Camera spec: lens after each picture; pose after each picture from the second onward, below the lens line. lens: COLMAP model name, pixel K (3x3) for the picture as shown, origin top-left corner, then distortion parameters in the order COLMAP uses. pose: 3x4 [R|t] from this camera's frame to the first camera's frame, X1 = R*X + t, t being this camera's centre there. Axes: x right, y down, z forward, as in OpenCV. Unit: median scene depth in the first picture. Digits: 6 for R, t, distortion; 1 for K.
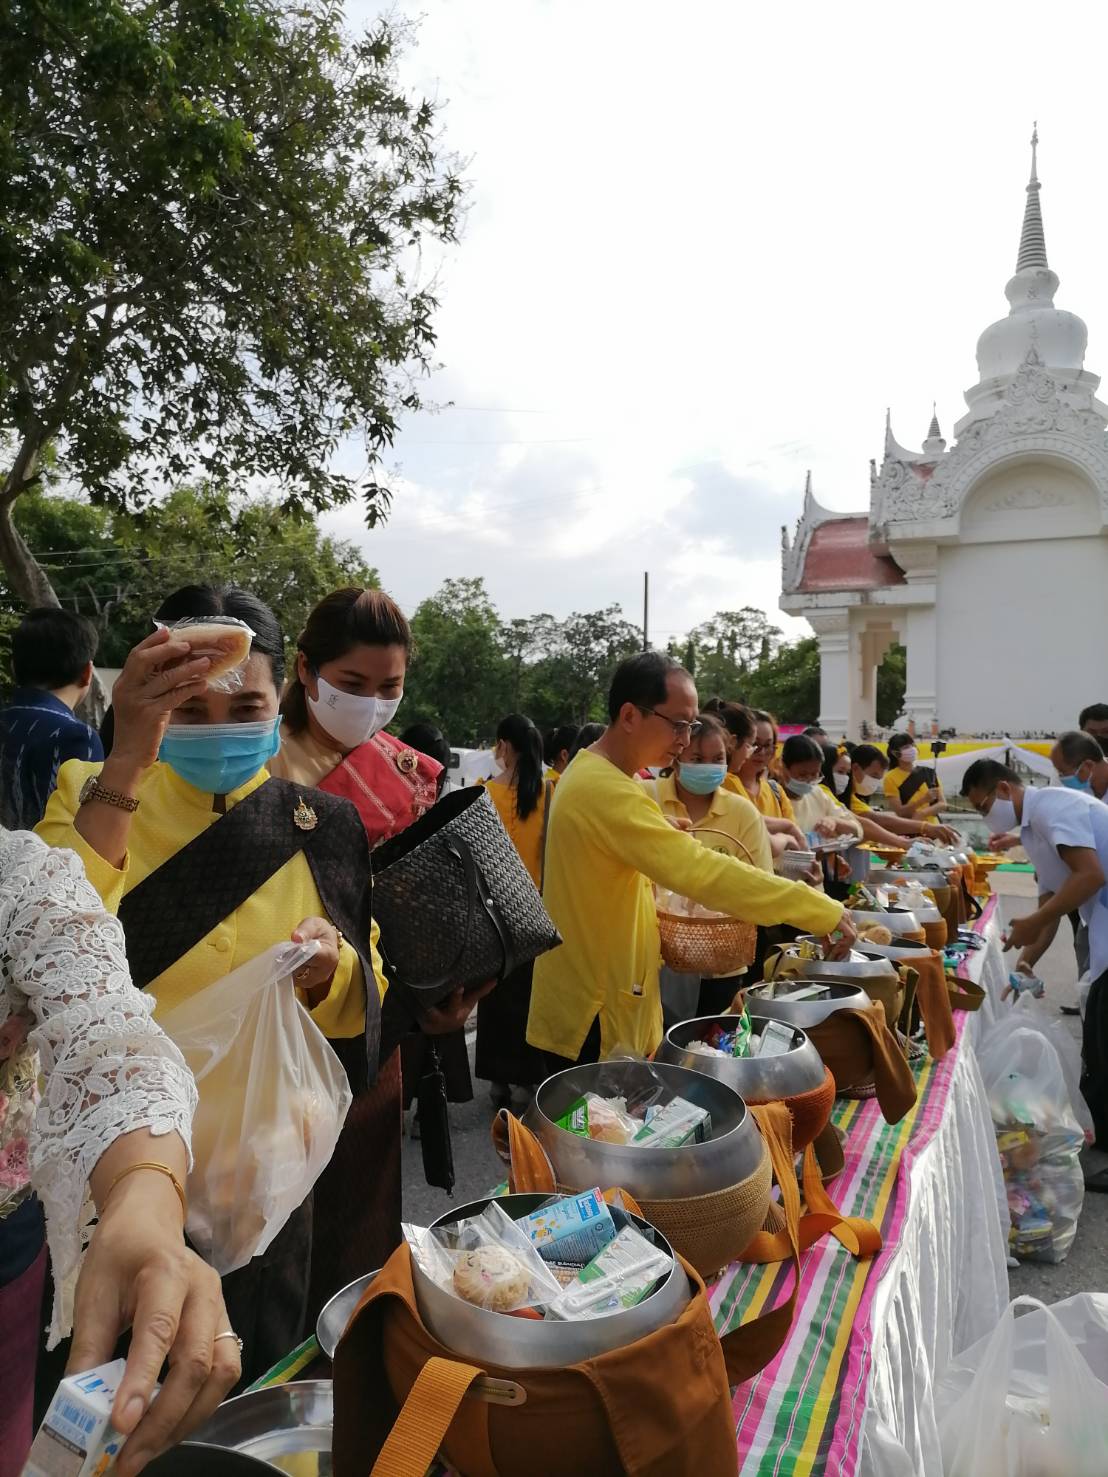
lens RADIAL K [[1114.4, 0, 552.1], [0, 1114.4, 756.0], [0, 0, 1]] dist [0.047562, -0.006019]
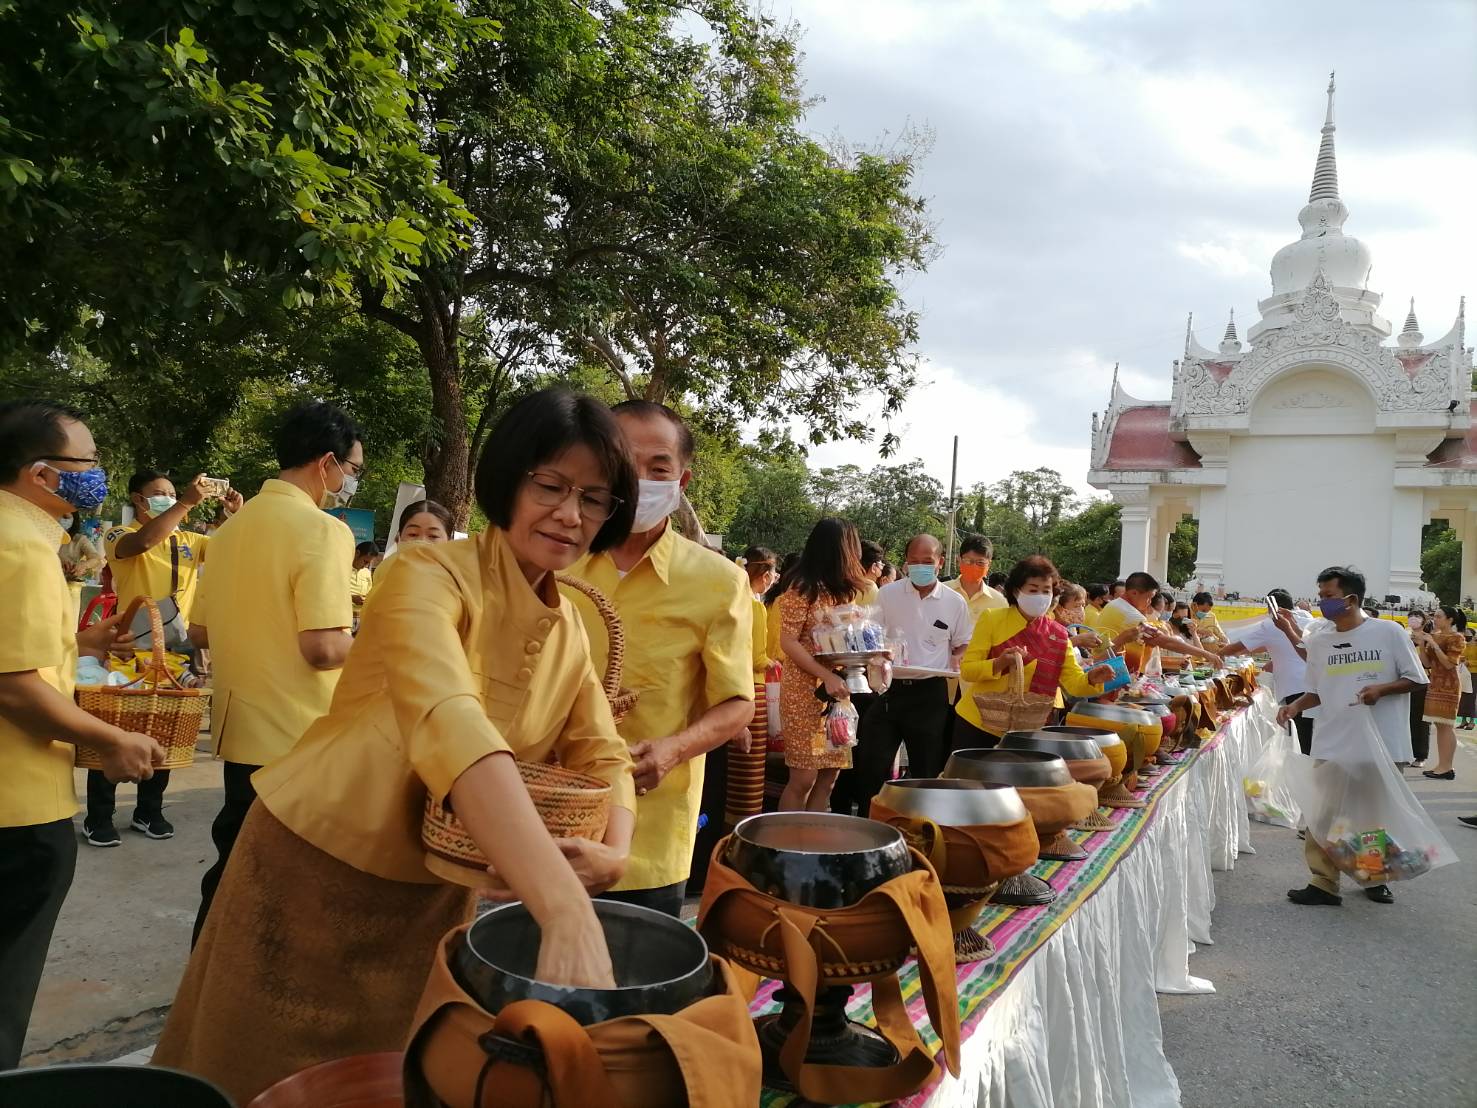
lens RADIAL K [[1114.4, 0, 723.4], [0, 1114.4, 564.5], [0, 0, 1]] dist [0.047562, -0.006019]
pose [[0.995249, 0.051191, -0.082813, -0.073889], [-0.053190, 0.998340, -0.022105, 0.000917], [0.081544, 0.026405, 0.996320, -0.197366]]
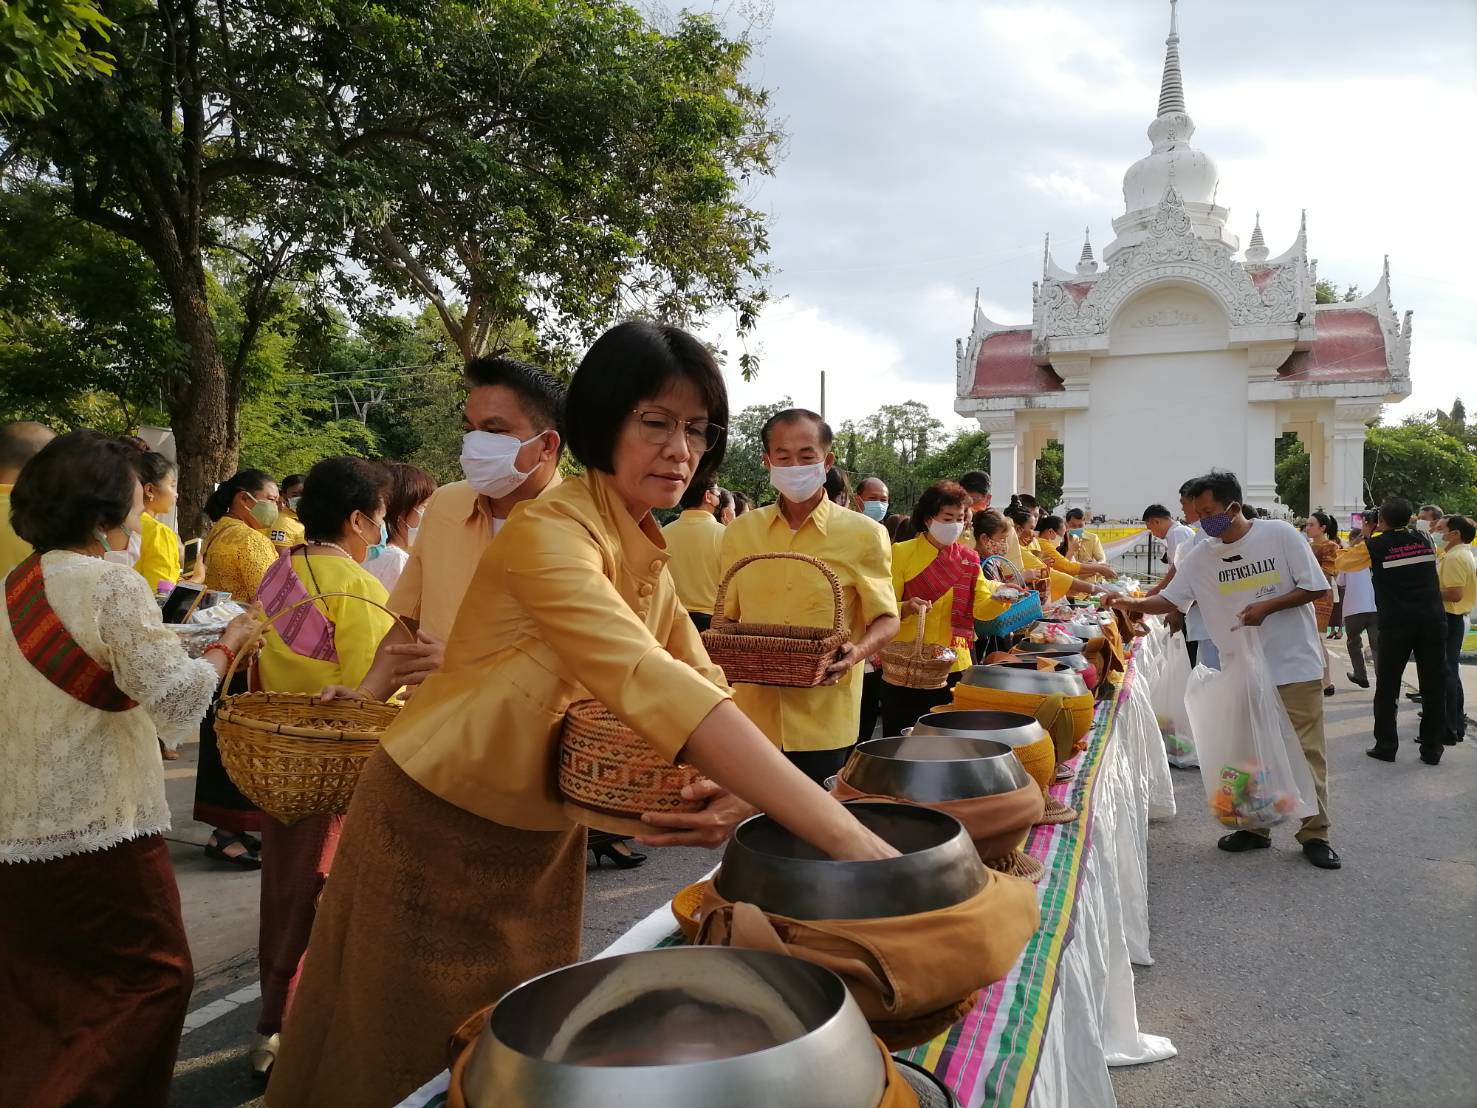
lens RADIAL K [[1123.4, 0, 738.5], [0, 1123.4, 554.0], [0, 0, 1]] dist [0.049011, -0.009603]
pose [[0.999208, -0.001855, 0.039743, -0.063940], [0.001405, 0.999935, 0.011332, 0.002247], [-0.039761, -0.011267, 0.999146, -0.148868]]
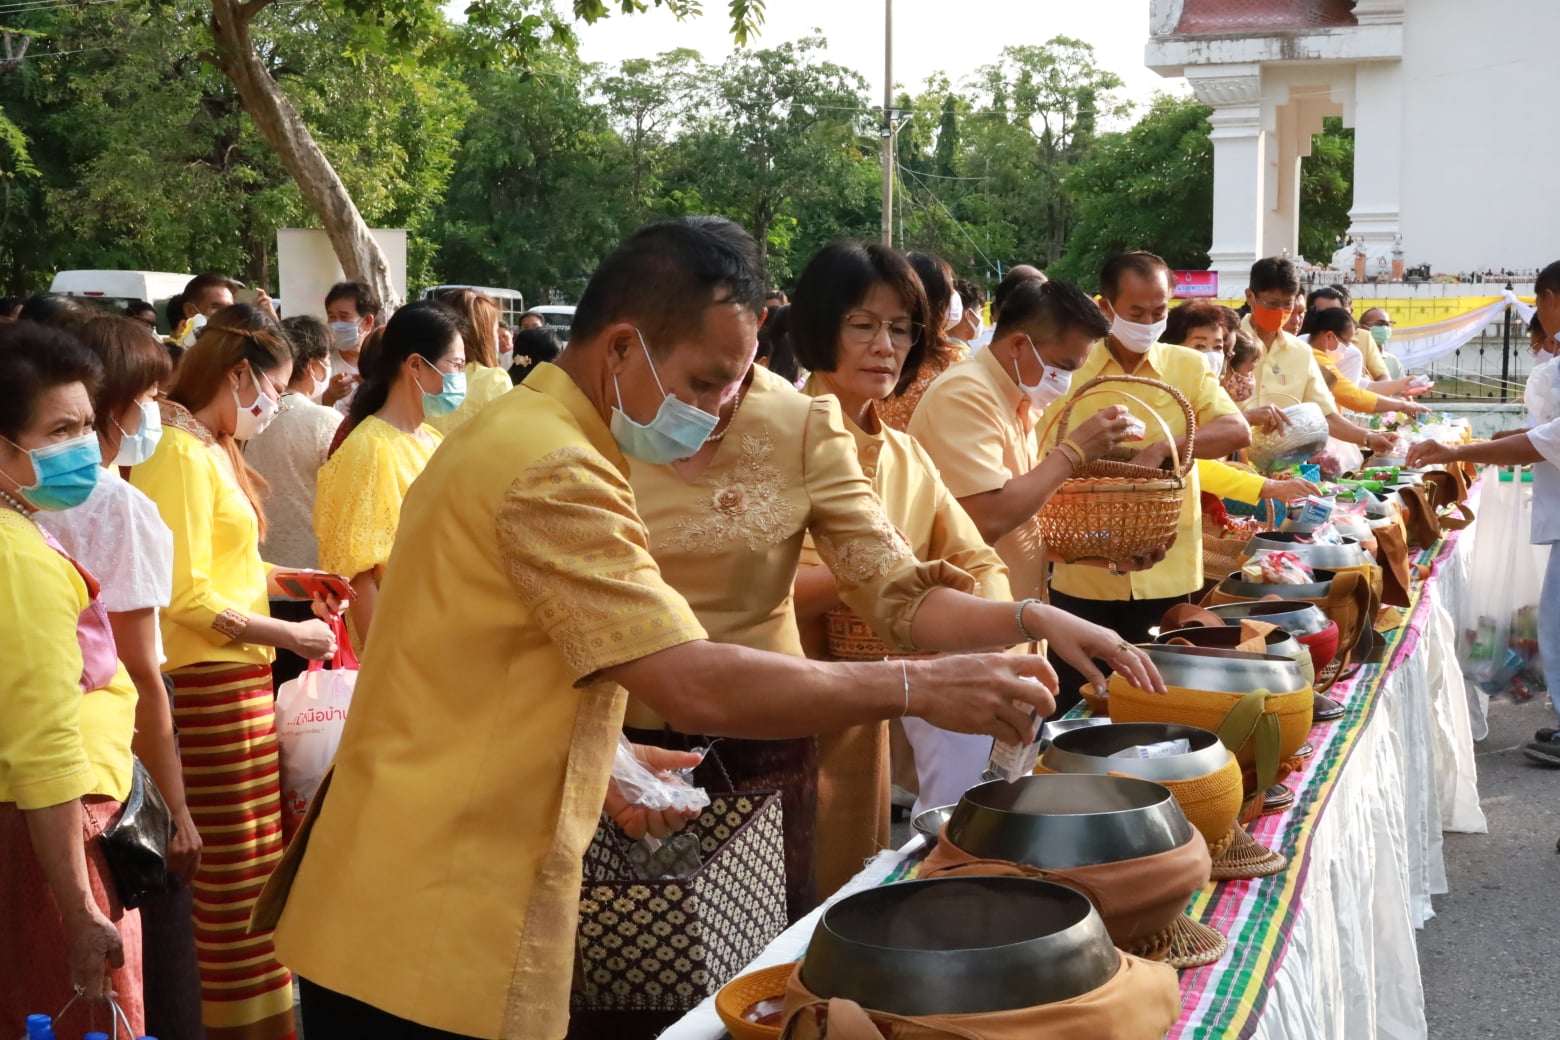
lens RADIAL K [[2204.2, 0, 776.1], [0, 2204.2, 575.7], [0, 0, 1]] dist [-0.016114, 0.068121]
pose [[0.997889, -0.021993, 0.061109, -0.067842], [0.014511, 0.992634, 0.120282, -0.005809], [-0.063305, -0.119141, 0.990857, -0.173846]]
